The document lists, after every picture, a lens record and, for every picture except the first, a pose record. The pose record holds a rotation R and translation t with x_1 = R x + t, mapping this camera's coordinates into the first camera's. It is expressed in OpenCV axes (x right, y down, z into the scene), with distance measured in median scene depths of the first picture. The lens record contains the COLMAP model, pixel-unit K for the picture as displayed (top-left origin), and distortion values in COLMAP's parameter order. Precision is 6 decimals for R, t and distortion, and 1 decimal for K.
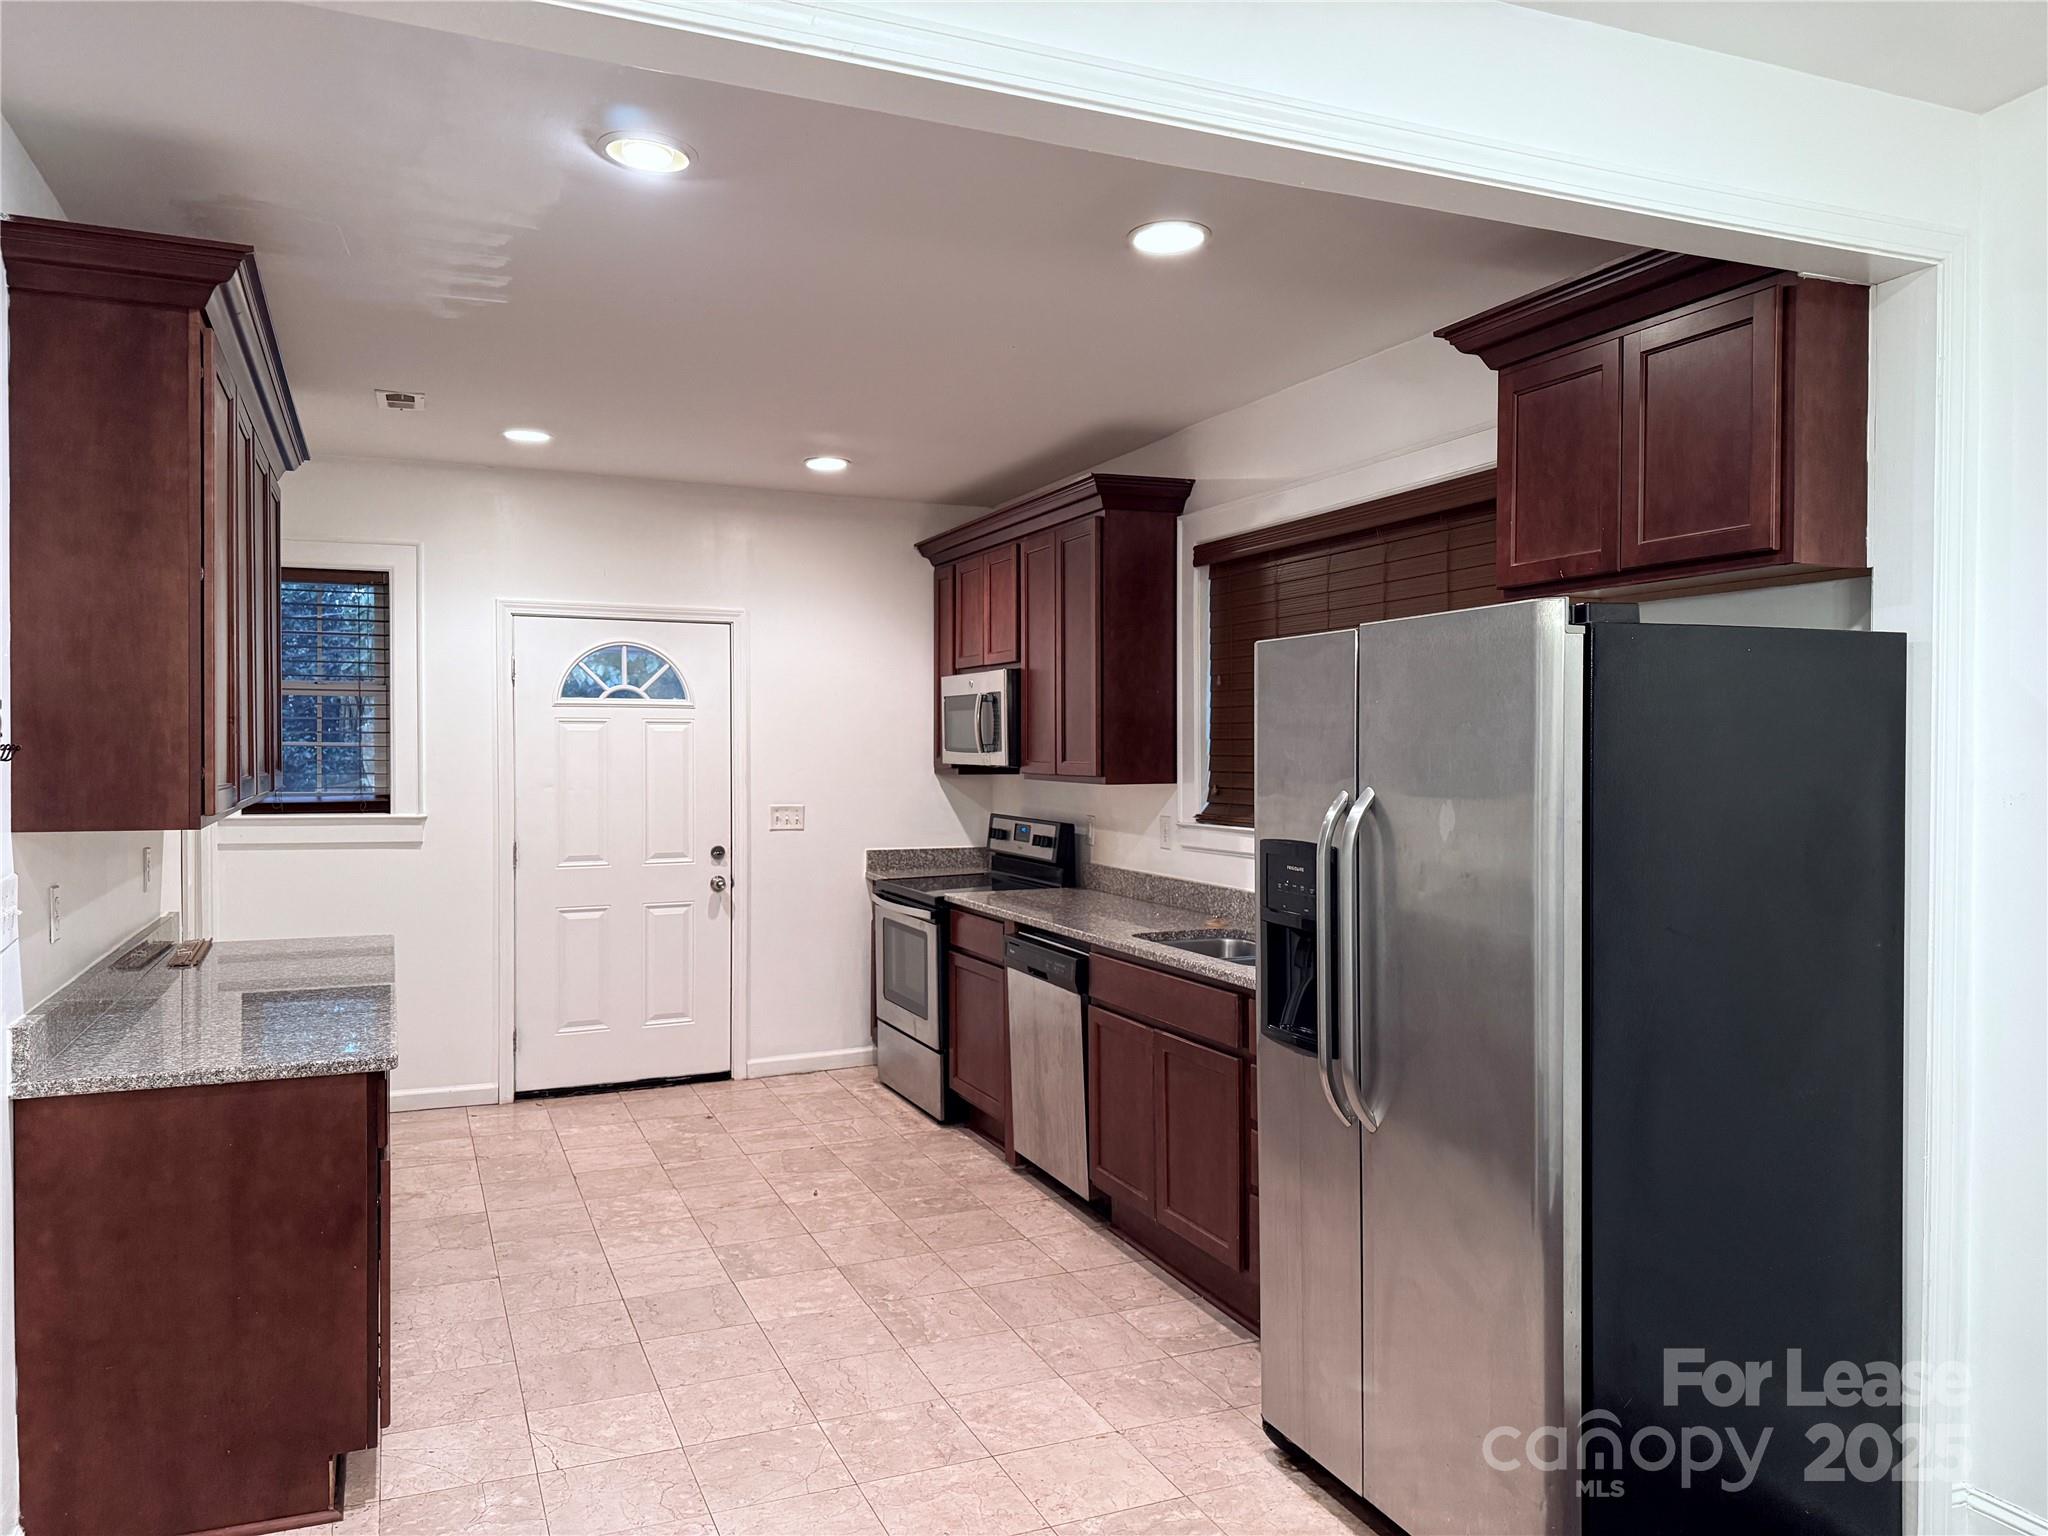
lens RADIAL K [[1436.5, 0, 1005.4], [0, 1436.5, 766.7], [0, 0, 1]] dist [0.133715, -0.206024]
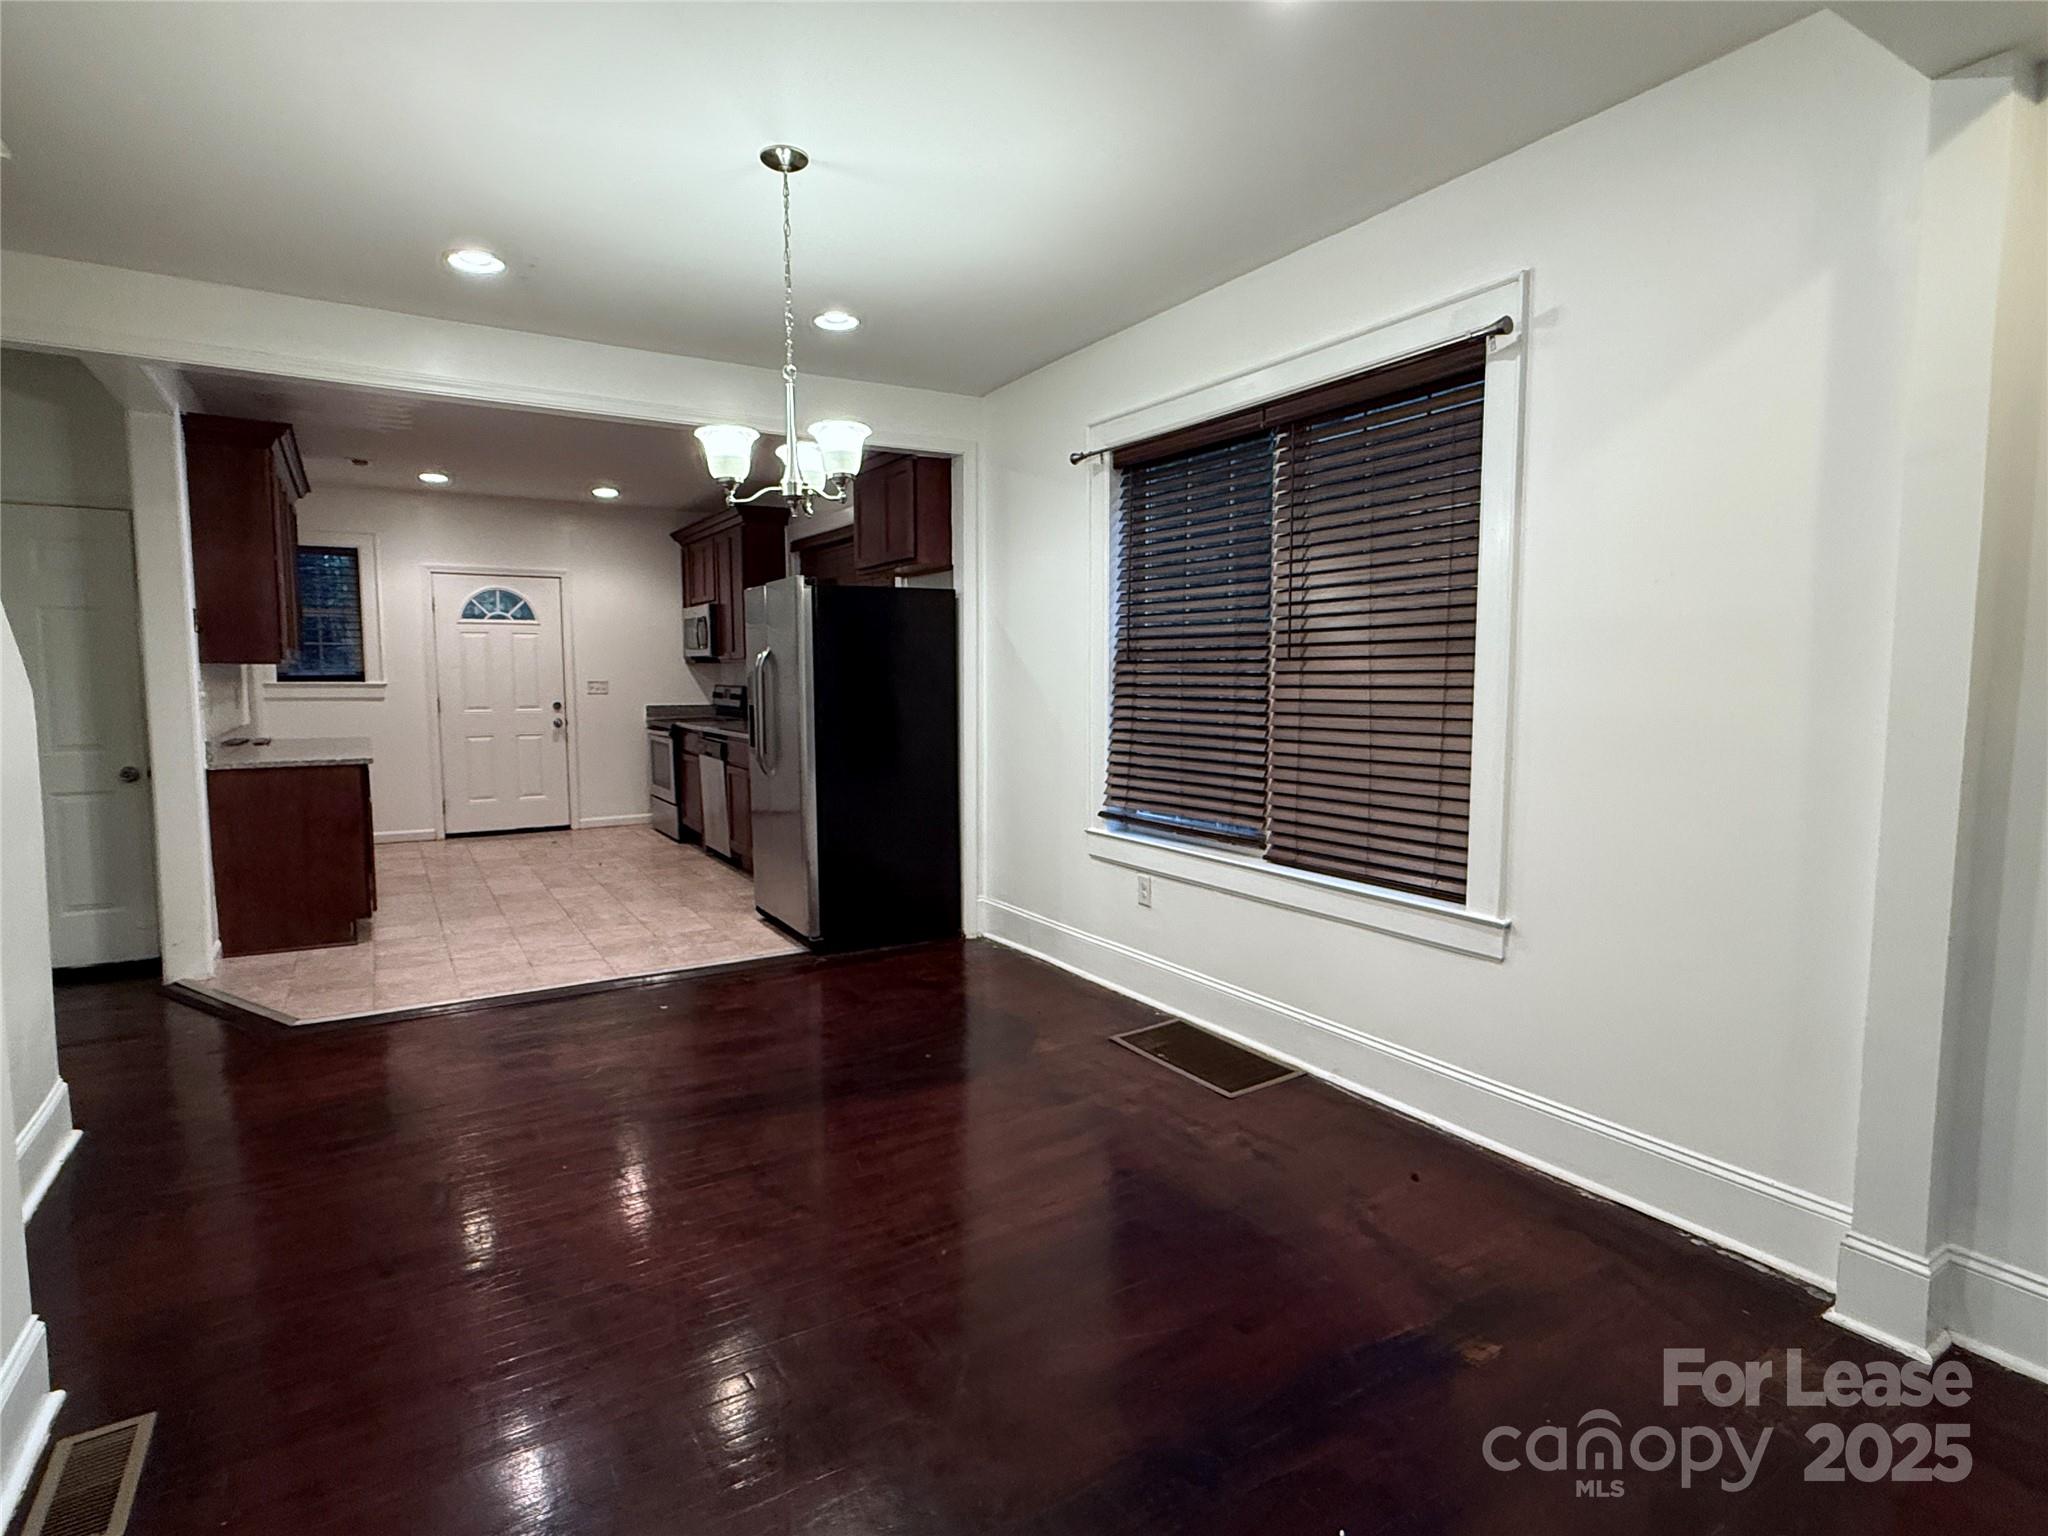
lens RADIAL K [[1067.7, 0, 1022.5], [0, 1067.7, 771.3], [0, 0, 1]] dist [0.003095, -0.002639]
pose [[0.988520, -0.015147, 0.150328, 0.219260], [0.003240, 0.996859, 0.079135, 0.046553], [-0.151054, -0.077740, 0.985464, -0.520336]]
